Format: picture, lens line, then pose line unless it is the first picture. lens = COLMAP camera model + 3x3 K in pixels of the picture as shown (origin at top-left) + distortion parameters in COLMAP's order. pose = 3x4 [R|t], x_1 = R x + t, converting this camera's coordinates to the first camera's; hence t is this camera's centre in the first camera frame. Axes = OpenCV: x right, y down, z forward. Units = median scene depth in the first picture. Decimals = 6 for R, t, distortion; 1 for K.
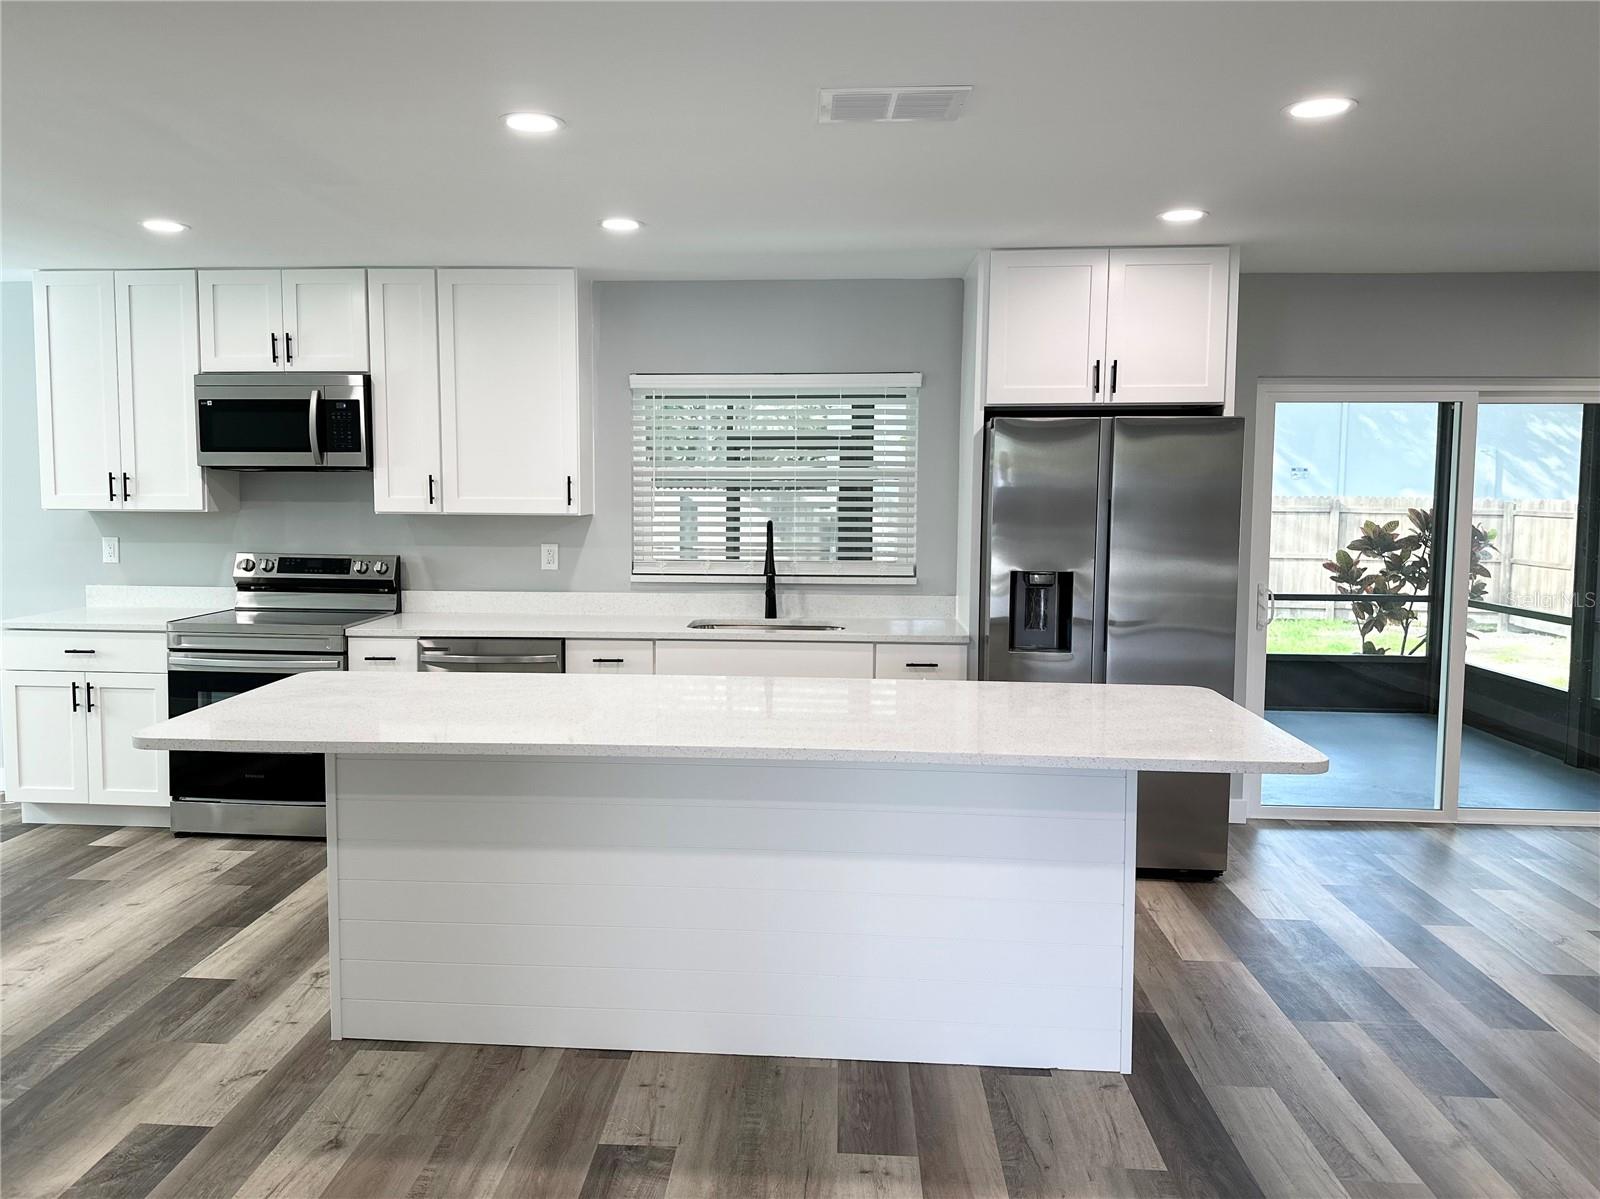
lens RADIAL K [[1123.9, 0, 768.1], [0, 1123.9, 595.7], [0, 0, 1]] dist [0.052062, -0.051109]
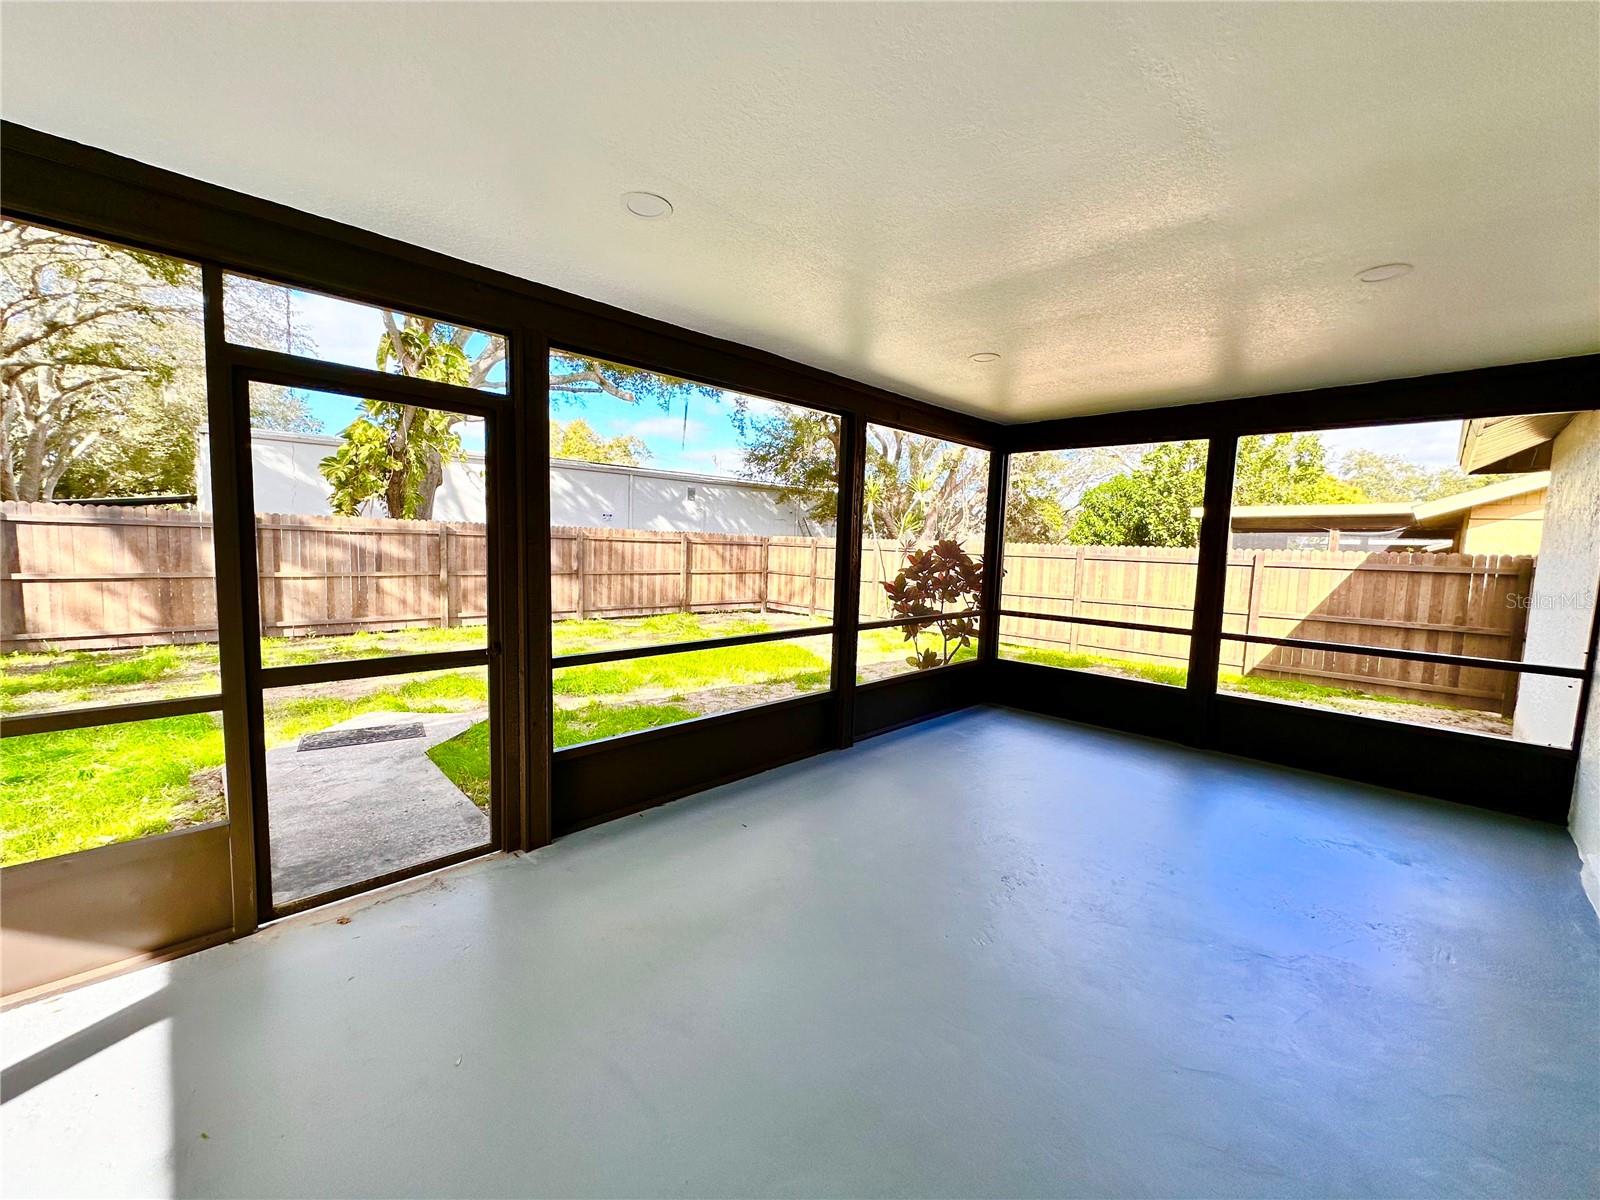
lens RADIAL K [[634.4, 0, 799.9], [0, 634.4, 601.4], [0, 0, 1]] dist [-0.006672, 0.001353]
pose [[0.638470, -0.054630, 0.767705, -0.128667], [0.040312, 0.998482, 0.037527, -0.077850], [-0.768590, 0.006988, 0.639703, 1.245980]]
